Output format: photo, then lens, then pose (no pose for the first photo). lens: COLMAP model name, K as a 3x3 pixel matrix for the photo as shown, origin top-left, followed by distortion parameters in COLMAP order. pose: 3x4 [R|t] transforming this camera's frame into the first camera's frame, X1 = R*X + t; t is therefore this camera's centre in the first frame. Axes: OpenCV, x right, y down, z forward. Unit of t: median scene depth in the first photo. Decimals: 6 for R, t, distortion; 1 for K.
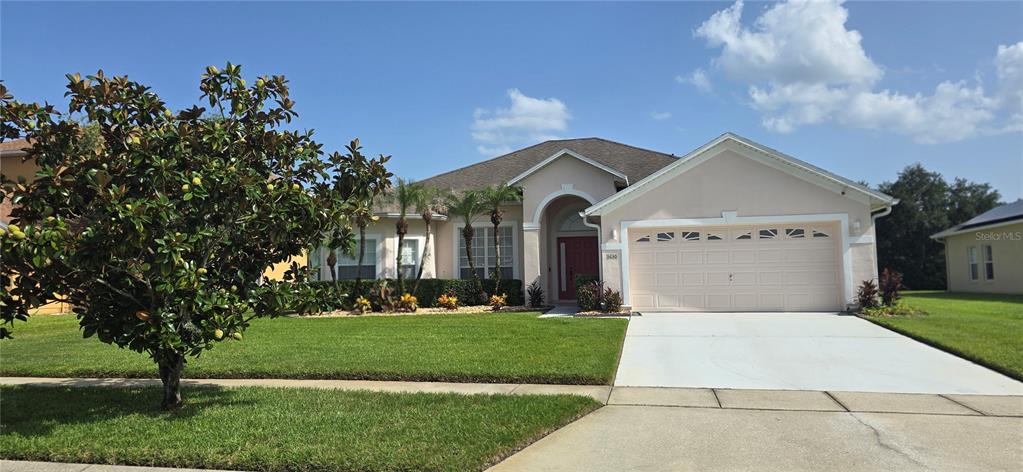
lens RADIAL K [[632.0, 0, 508.0], [0, 632.0, 231.2], [0, 0, 1]] dist [0.088532, -0.104072]
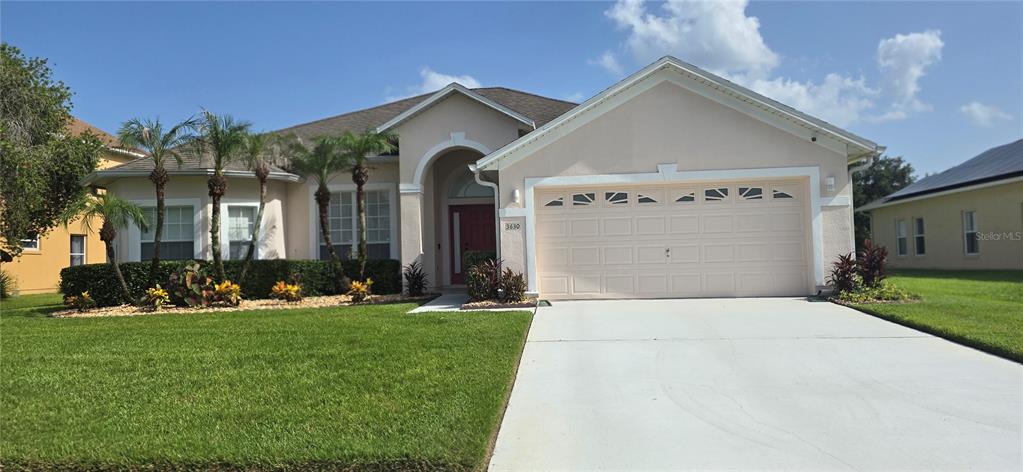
lens RADIAL K [[632.0, 0, 508.0], [0, 632.0, 231.2], [0, 0, 1]] dist [0.088532, -0.104072]
pose [[0.990662, -0.003048, 0.136305, 0.054209], [-0.000915, 0.999579, 0.029001, 0.022845], [-0.136336, -0.028855, 0.990242, 0.254774]]
